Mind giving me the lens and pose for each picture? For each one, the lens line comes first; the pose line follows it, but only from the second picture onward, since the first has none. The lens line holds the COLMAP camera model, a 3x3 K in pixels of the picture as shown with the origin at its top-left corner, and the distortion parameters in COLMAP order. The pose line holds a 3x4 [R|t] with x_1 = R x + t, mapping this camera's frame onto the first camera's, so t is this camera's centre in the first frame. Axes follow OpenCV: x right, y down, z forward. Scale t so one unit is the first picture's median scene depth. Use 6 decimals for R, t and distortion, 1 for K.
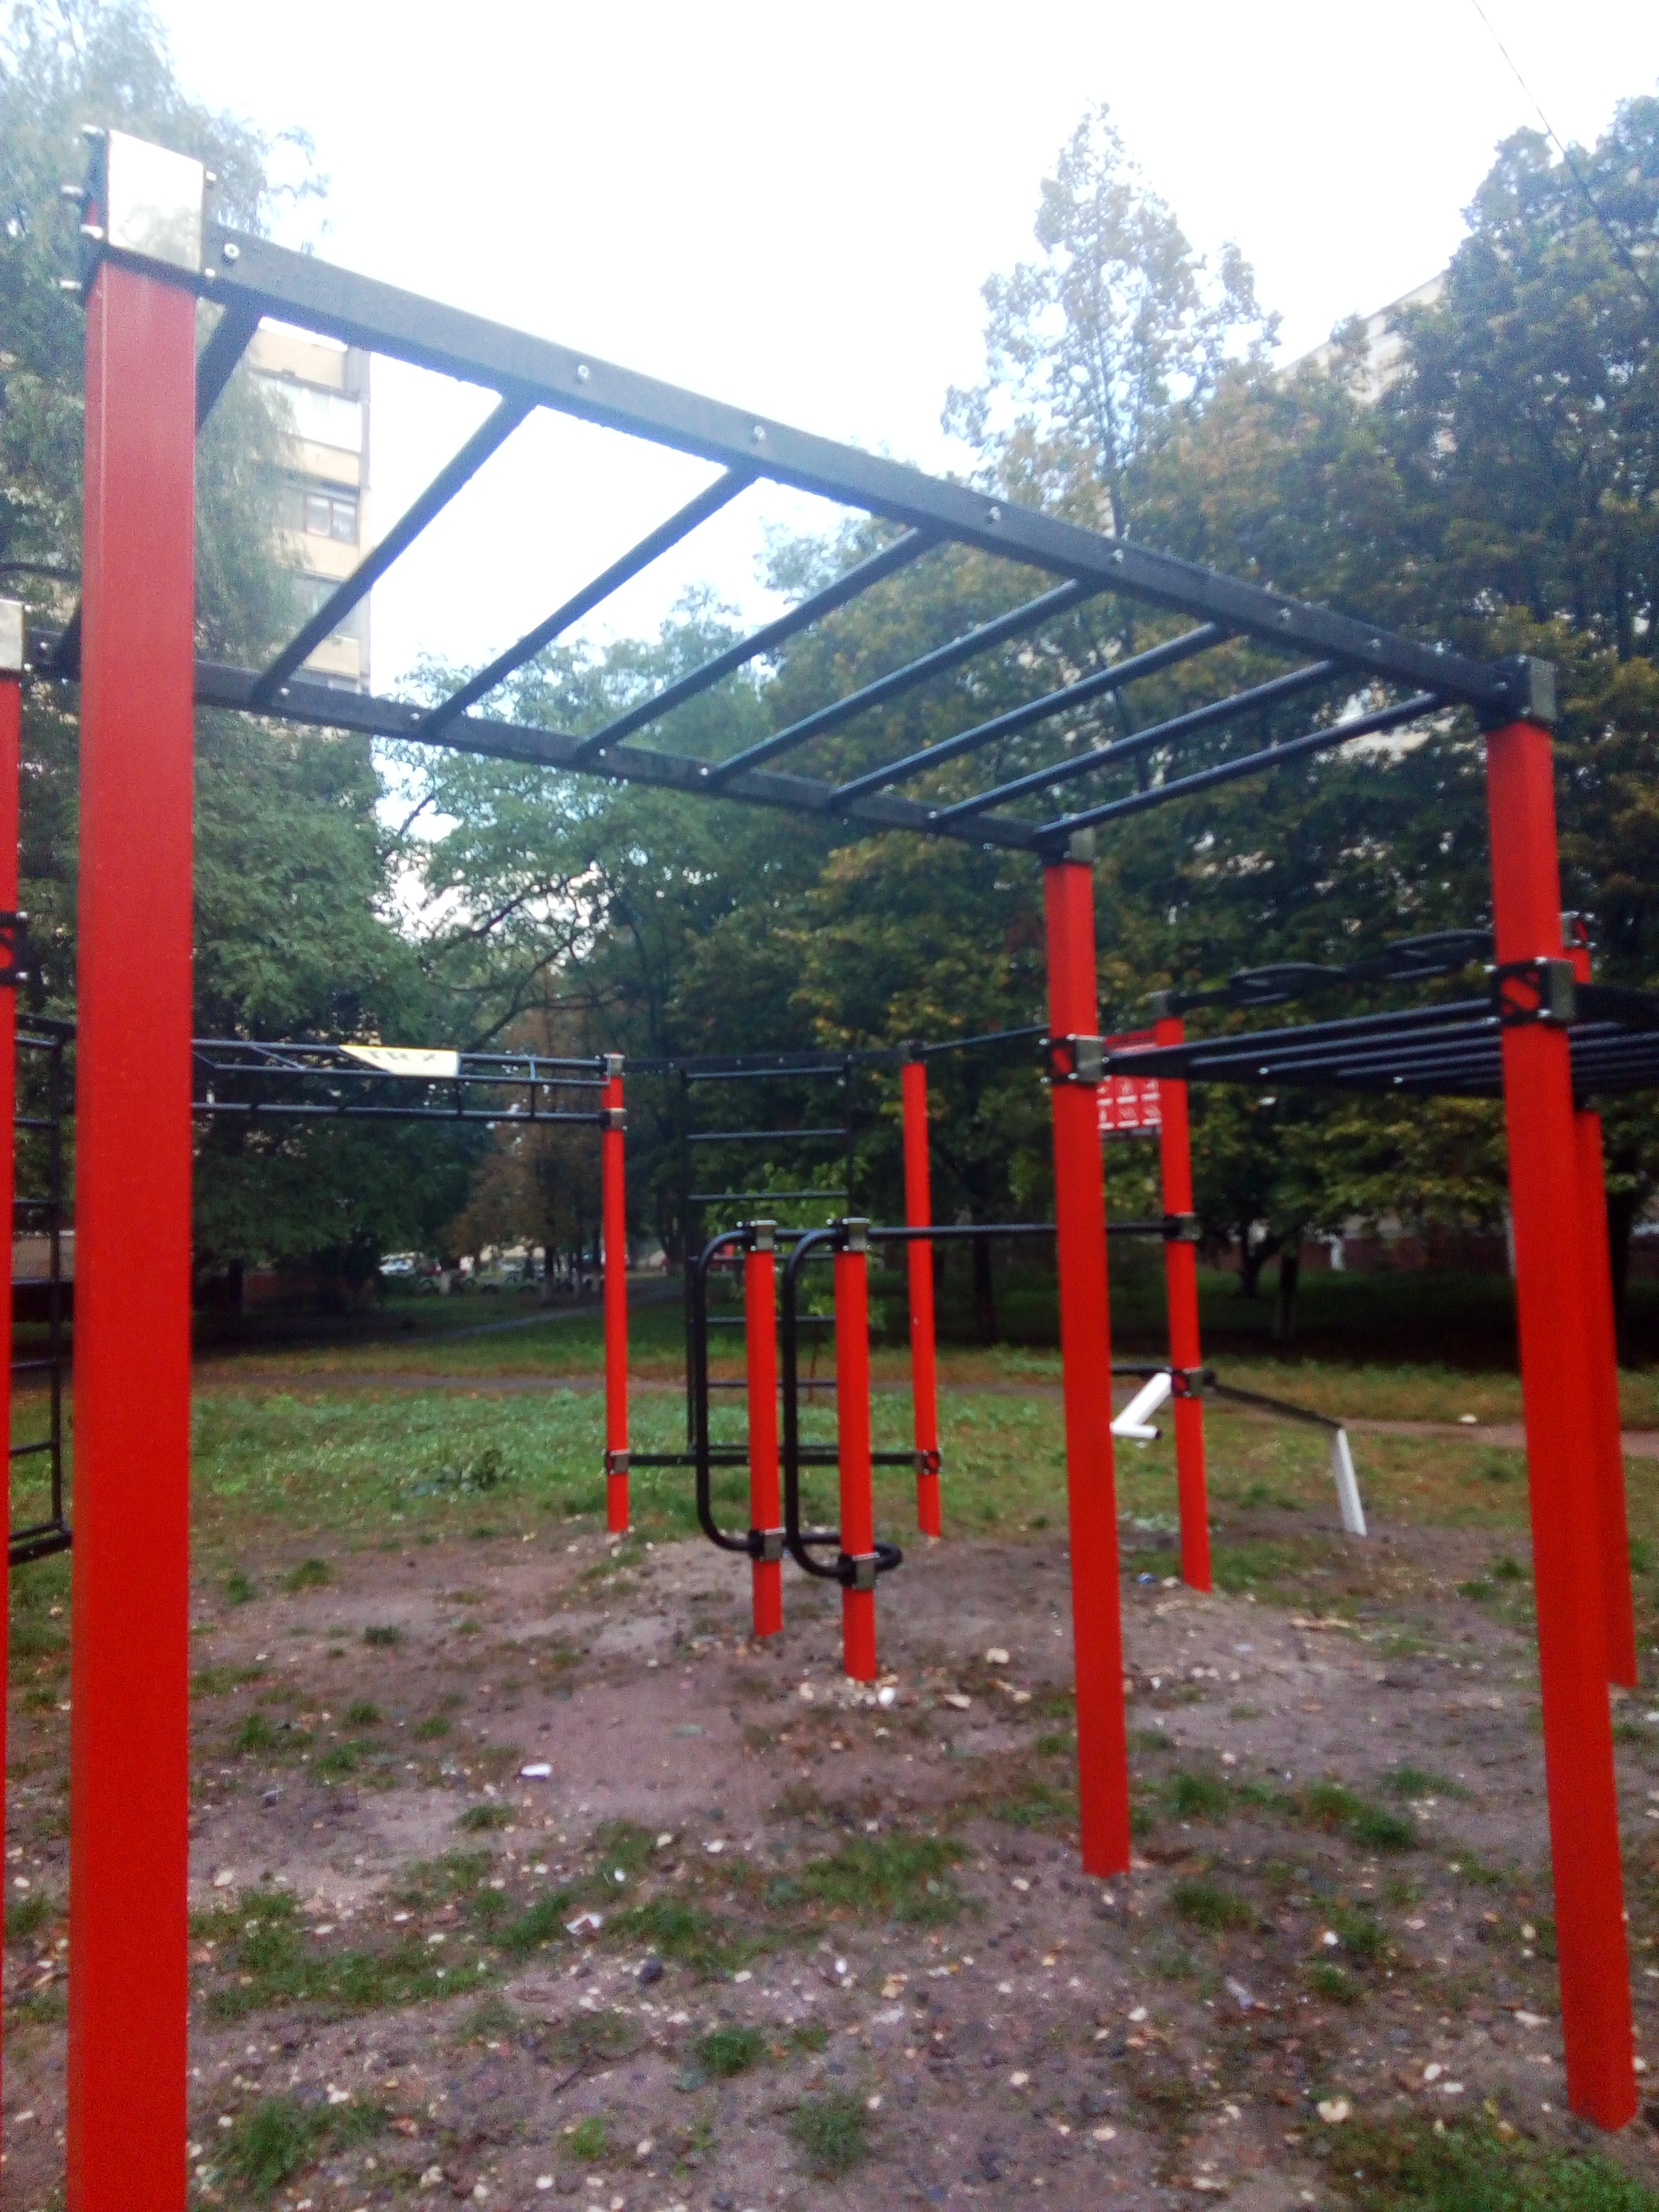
lens RADIAL K [[1532.4, 0, 830.3], [0, 1532.4, 1117.4], [0, 0, 1]] dist [-0.001433, -0.006021]
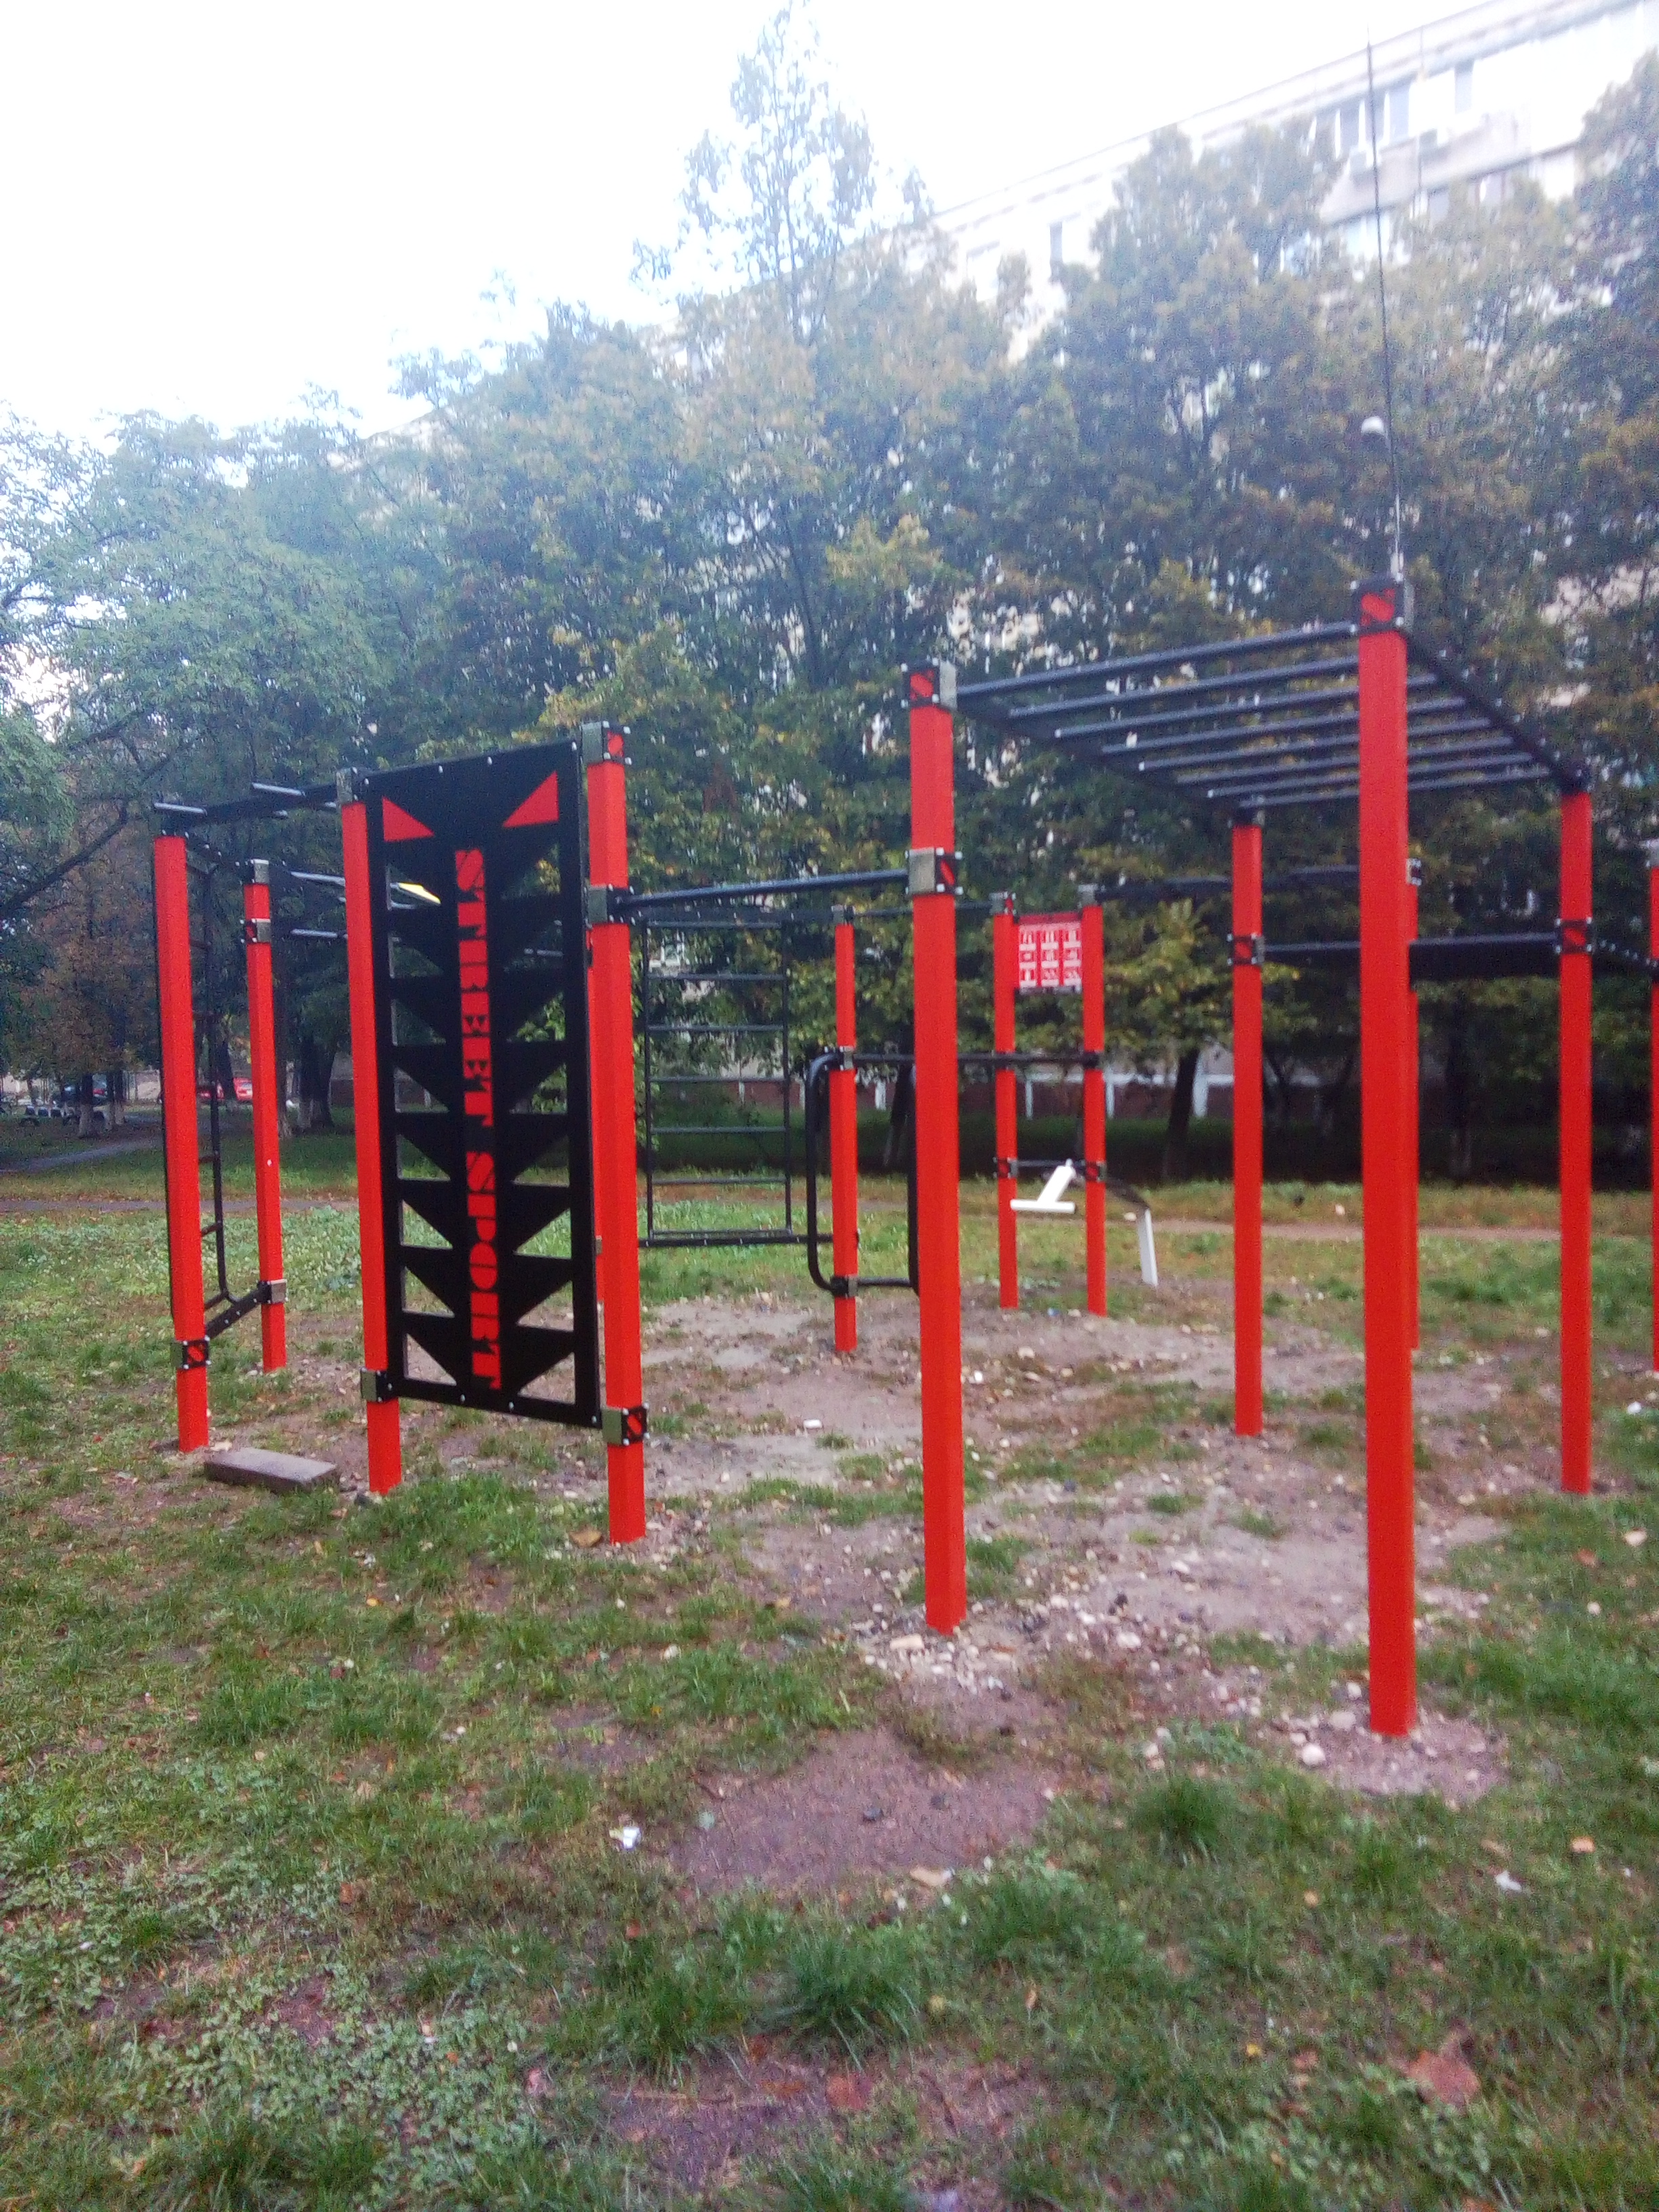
lens RADIAL K [[1532.4, 0, 826.6], [0, 1532.4, 1111.3], [0, 0, 1]] dist [-0.001433, -0.006021]
pose [[0.943997, 0.018129, 0.329454, -0.439690], [-0.051613, 0.994311, 0.093173, 0.000647], [-0.325891, -0.104959, 0.939563, -0.216892]]
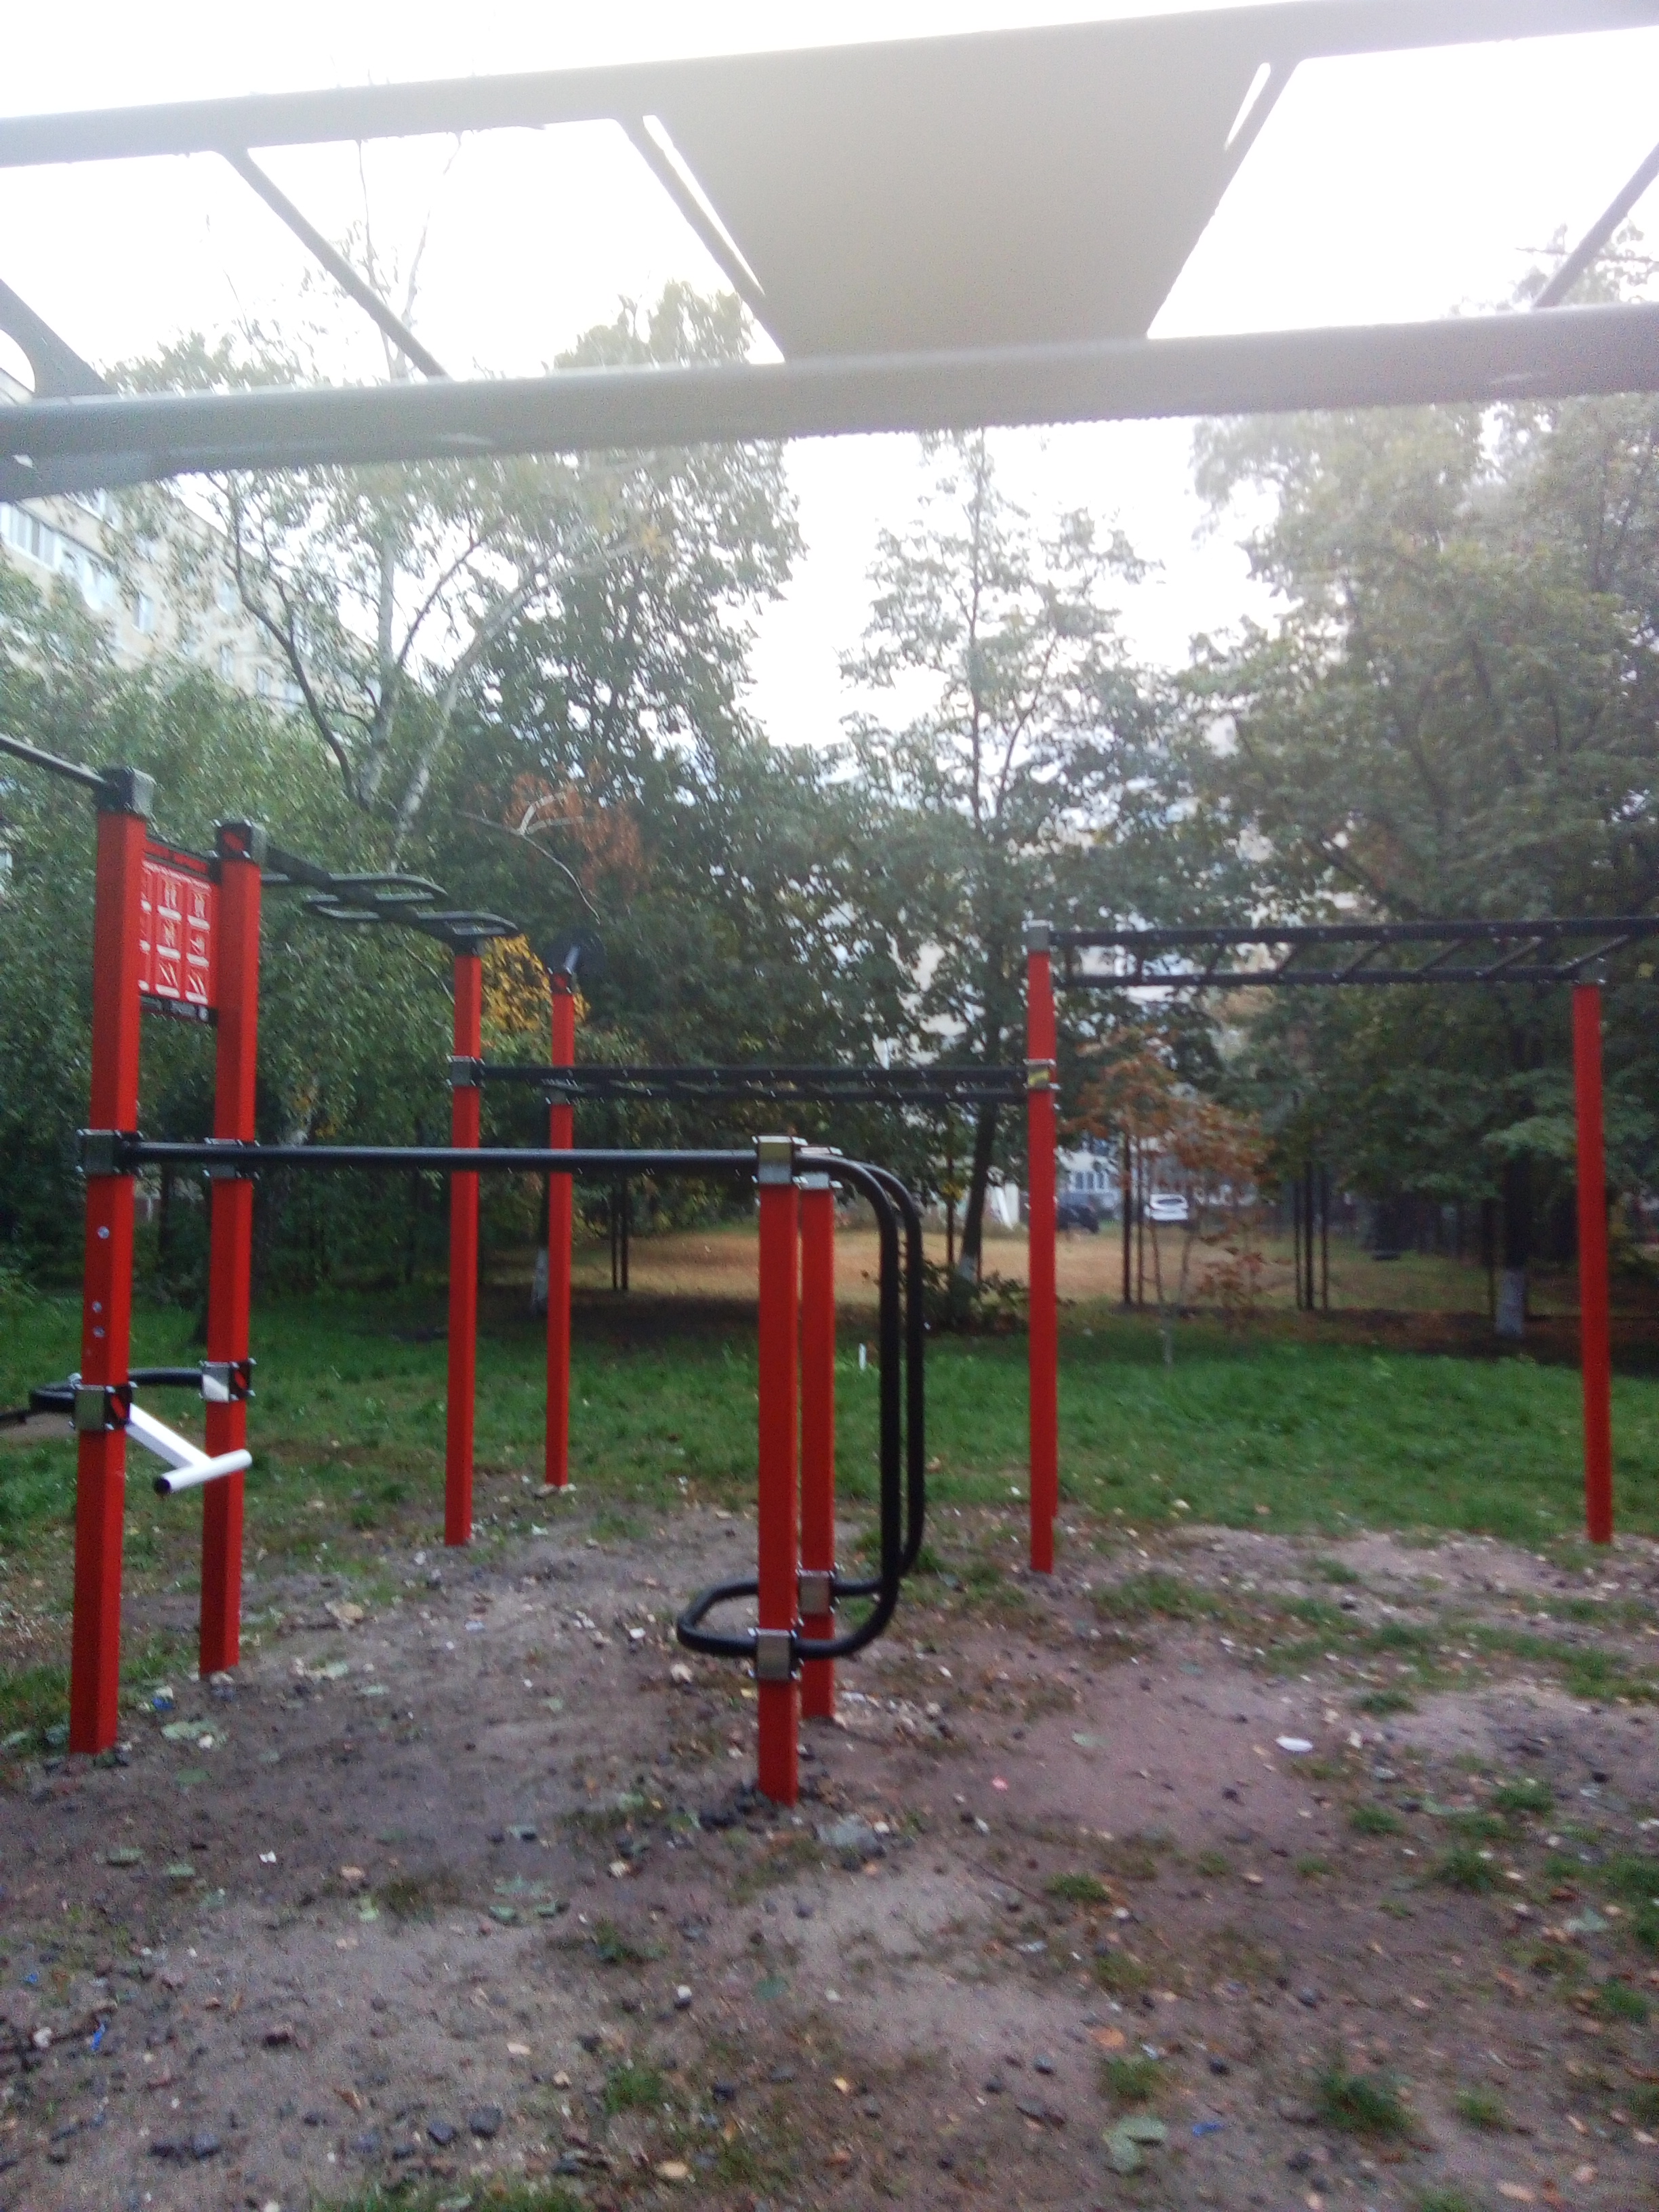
lens RADIAL K [[1532.4, 0, 828.3], [0, 1532.4, 1118.8], [0, 0, 1]] dist [-0.001433, -0.006021]
pose [[-0.714338, 0.065506, 0.696728, -0.433385], [-0.041140, 0.989956, -0.135255, 0.130098], [-0.698591, -0.125281, -0.704468, 1.251569]]
